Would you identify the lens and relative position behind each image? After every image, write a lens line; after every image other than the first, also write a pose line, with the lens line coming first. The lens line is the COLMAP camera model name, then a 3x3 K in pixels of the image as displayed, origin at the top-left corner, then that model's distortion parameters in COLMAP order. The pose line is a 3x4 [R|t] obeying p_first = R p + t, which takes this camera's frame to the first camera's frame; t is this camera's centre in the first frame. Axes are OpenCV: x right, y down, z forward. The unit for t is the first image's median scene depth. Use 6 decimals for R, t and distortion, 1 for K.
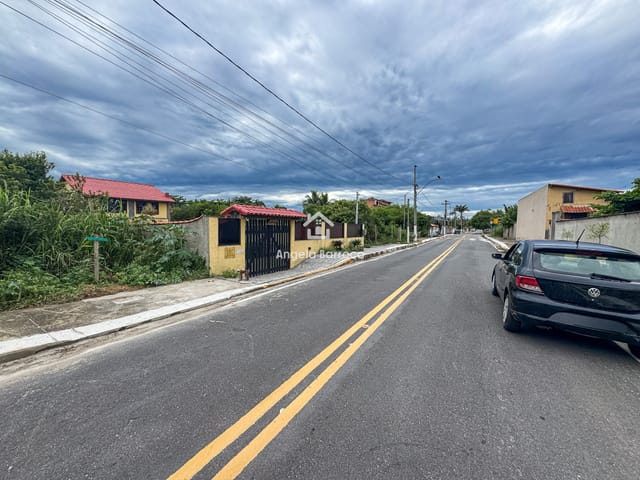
lens RADIAL K [[255.0, 0, 320.3], [0, 255.0, 238.5], [0, 0, 1]] dist [-0.001983, 0.000535]
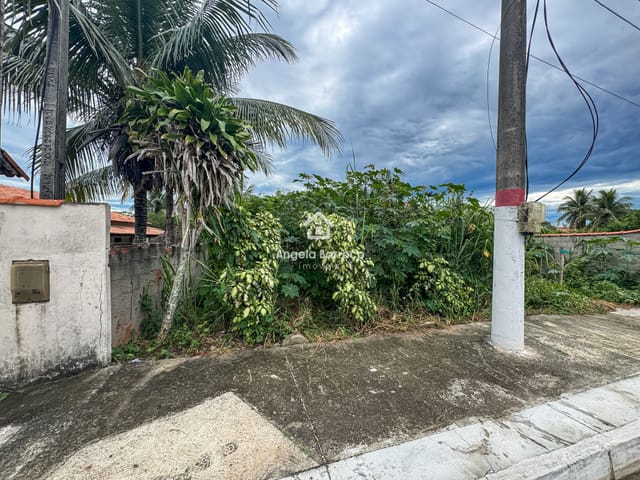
lens RADIAL K [[260.6, 0, 318.1], [0, 260.6, 245.1], [0, 0, 1]] dist [0.001411, -0.000362]
pose [[0.754965, 0.008455, -0.655711, -0.752872], [-0.024416, 0.999586, -0.015223, 0.012945], [0.655311, 0.027502, 0.754858, -0.348048]]
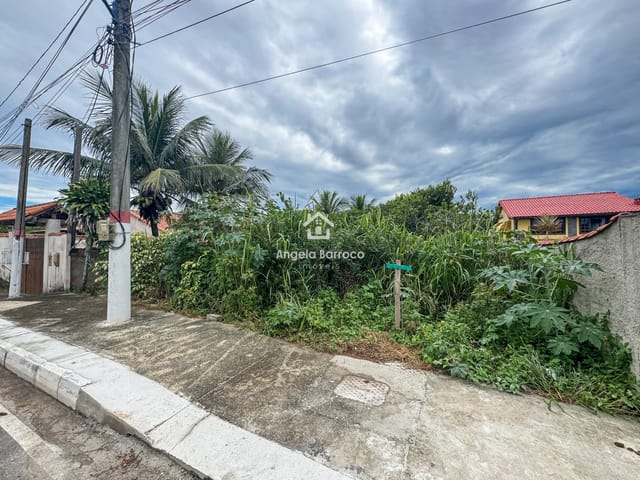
lens RADIAL K [[255.0, 0, 322.5], [0, 255.0, 245.1], [0, 0, 1]] dist [-0.001983, 0.000535]
pose [[0.088095, -0.022347, -0.995861, -0.167342], [-0.051764, 0.998295, -0.026981, -0.020669], [0.994766, 0.053927, 0.086788, 0.583872]]
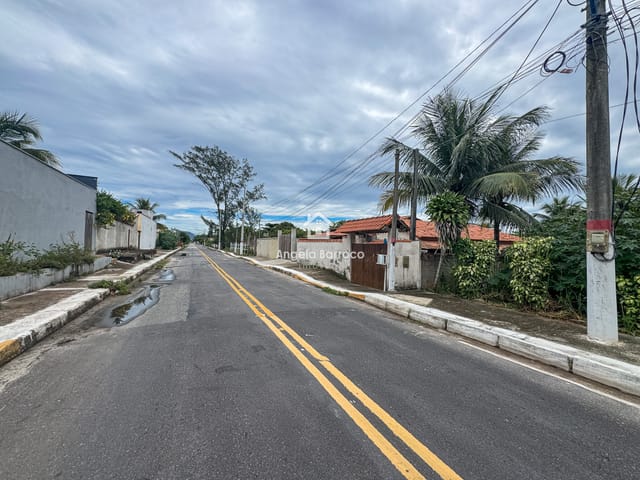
lens RADIAL K [[255.0, 0, 318.4], [0, 255.0, 238.5], [0, 0, 1]] dist [-0.001983, 0.000535]
pose [[-0.533614, -0.050615, -0.844212, -0.007270], [-0.070476, 0.997397, -0.015252, -0.000059], [0.842787, 0.051358, -0.535792, -0.051313]]
